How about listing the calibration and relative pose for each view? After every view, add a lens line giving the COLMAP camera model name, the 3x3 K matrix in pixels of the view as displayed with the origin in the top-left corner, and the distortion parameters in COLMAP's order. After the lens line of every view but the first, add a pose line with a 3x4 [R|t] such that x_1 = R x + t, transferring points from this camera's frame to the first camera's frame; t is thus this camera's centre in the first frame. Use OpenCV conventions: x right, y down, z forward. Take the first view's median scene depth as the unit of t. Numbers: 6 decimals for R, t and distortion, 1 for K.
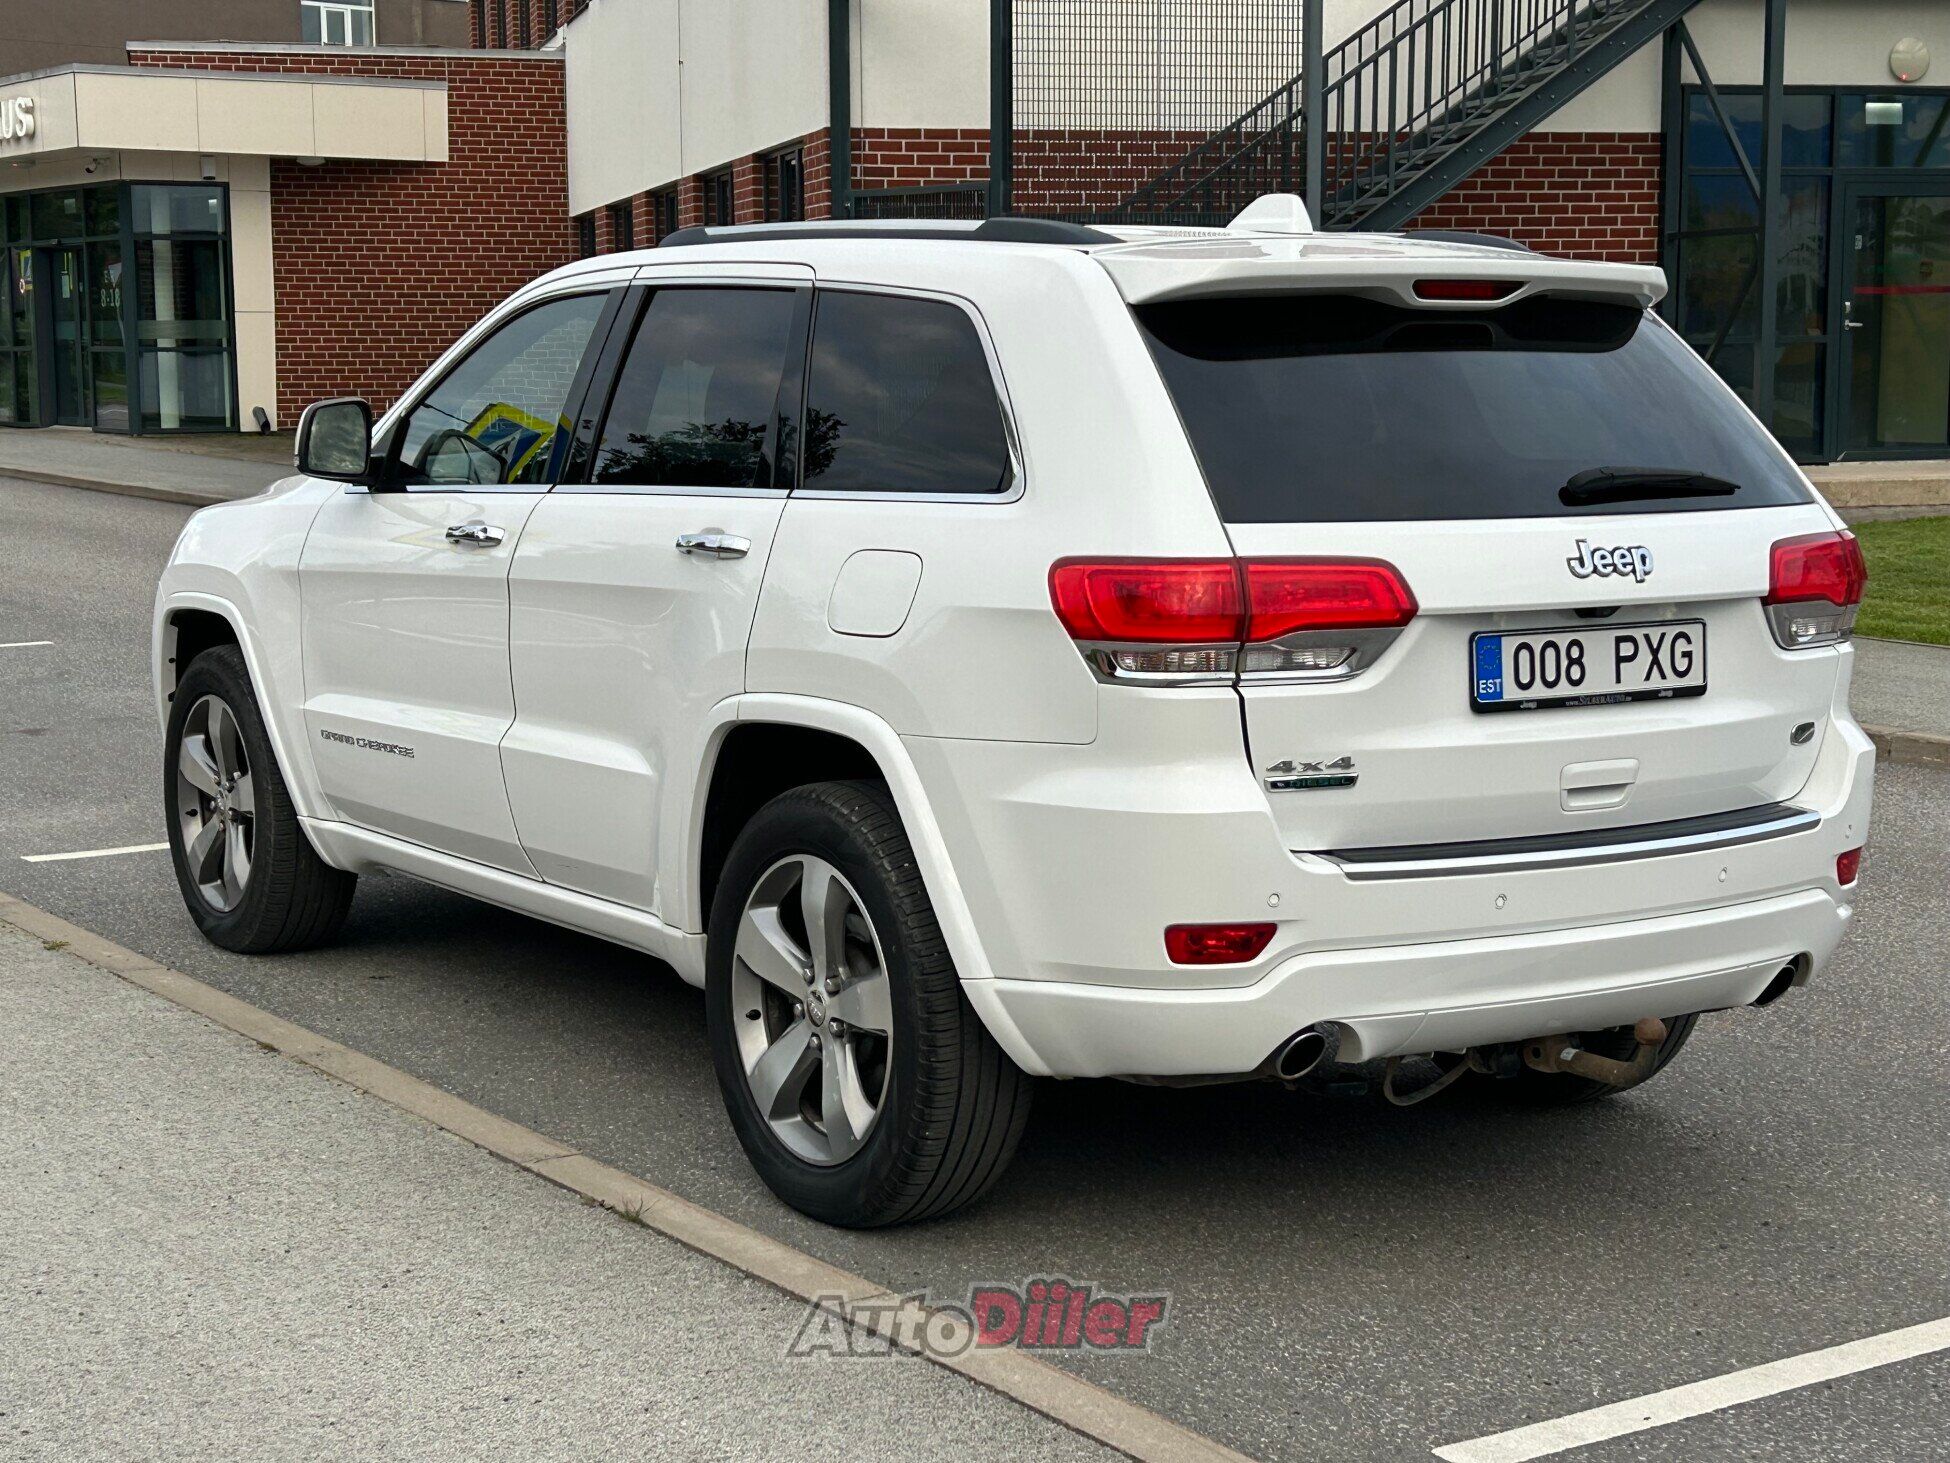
lens RADIAL K [[3093.8, 0, 975.0], [0, 3093.8, 731.5], [0, 0, 1]] dist [-0.038770, -0.100713]
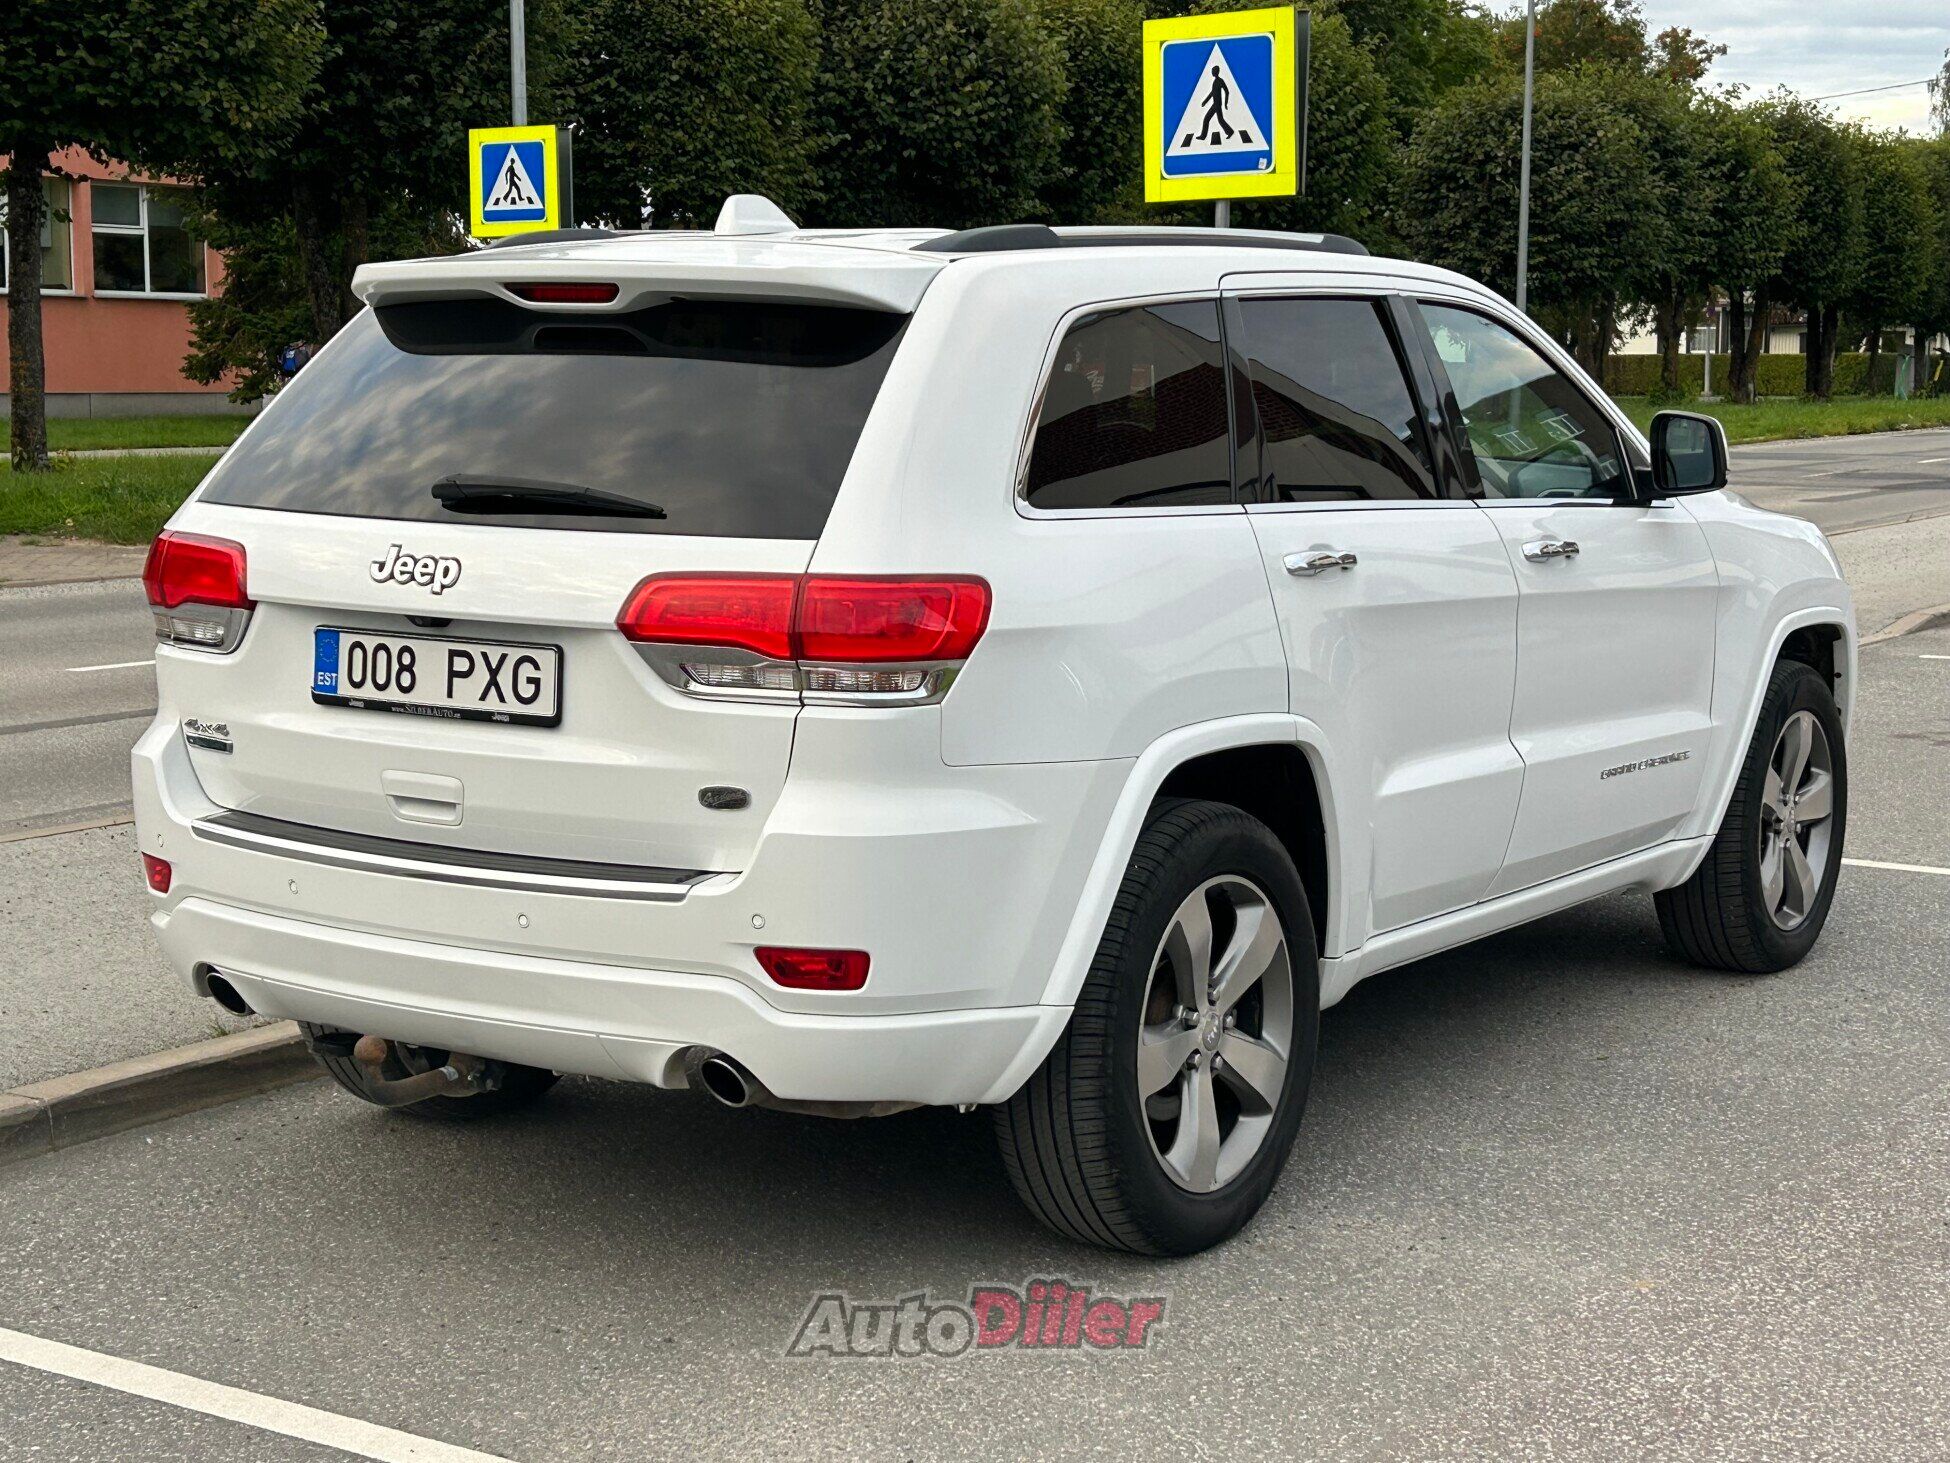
lens RADIAL K [[3134.2, 0, 975.0], [0, 3134.2, 731.5], [0, 0, 1]] dist [0.014149, -0.052051]
pose [[0.426819, 0.119038, -0.896469, 1.178253], [-0.125843, 0.989472, 0.071472, -0.097602], [0.895539, 0.082309, 0.437305, 0.728338]]
